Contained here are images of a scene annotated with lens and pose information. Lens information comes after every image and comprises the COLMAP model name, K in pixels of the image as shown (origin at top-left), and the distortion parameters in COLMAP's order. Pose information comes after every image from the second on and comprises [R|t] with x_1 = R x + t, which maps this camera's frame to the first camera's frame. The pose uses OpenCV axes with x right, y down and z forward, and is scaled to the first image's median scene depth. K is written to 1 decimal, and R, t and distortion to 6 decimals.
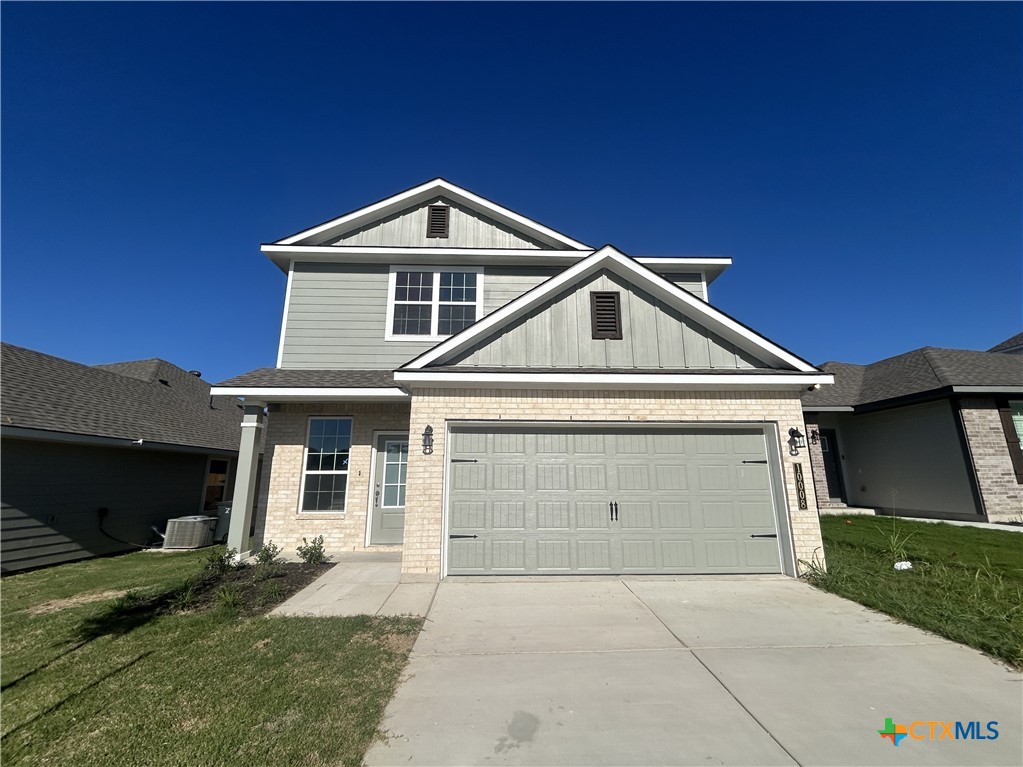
lens RADIAL K [[429.2, 0, 512.2], [0, 429.2, 398.0], [0, 0, 1]] dist [-0.002119, -0.000091]
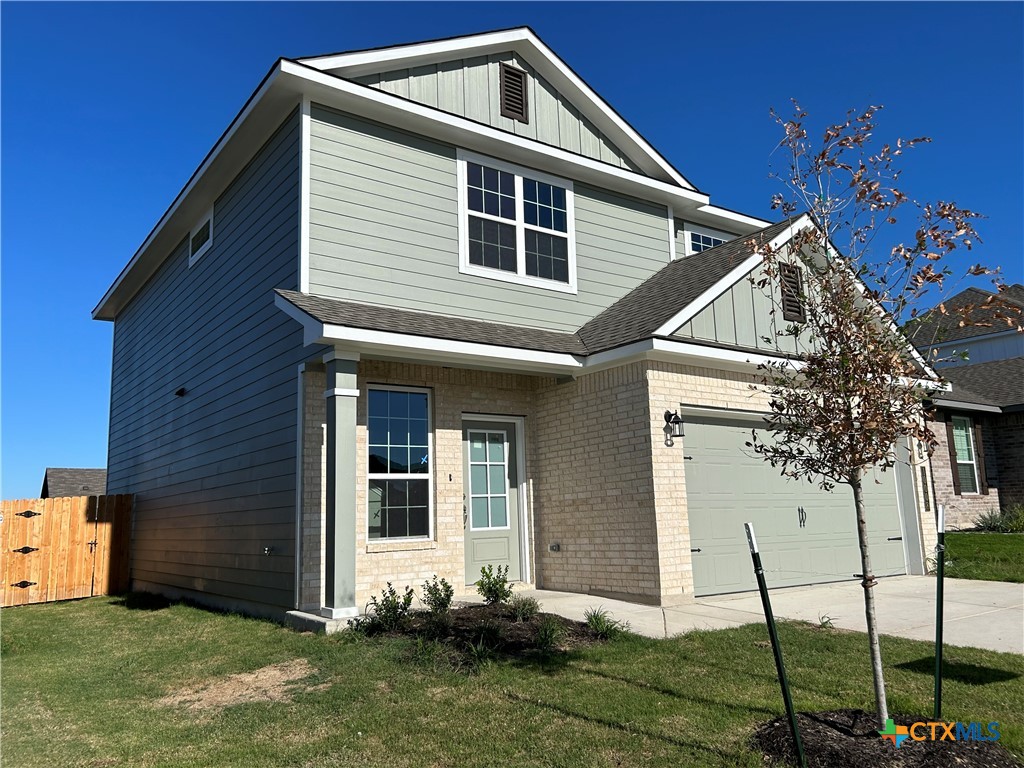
lens RADIAL K [[800.3, 0, 508.8], [0, 800.3, 411.3], [0, 0, 1]] dist [0.192123, -0.474228]
pose [[0.827246, 0.053204, 0.559315, -0.880920], [-0.078147, 0.996725, 0.020770, 0.040471], [-0.556378, -0.060891, 0.828695, -0.036728]]
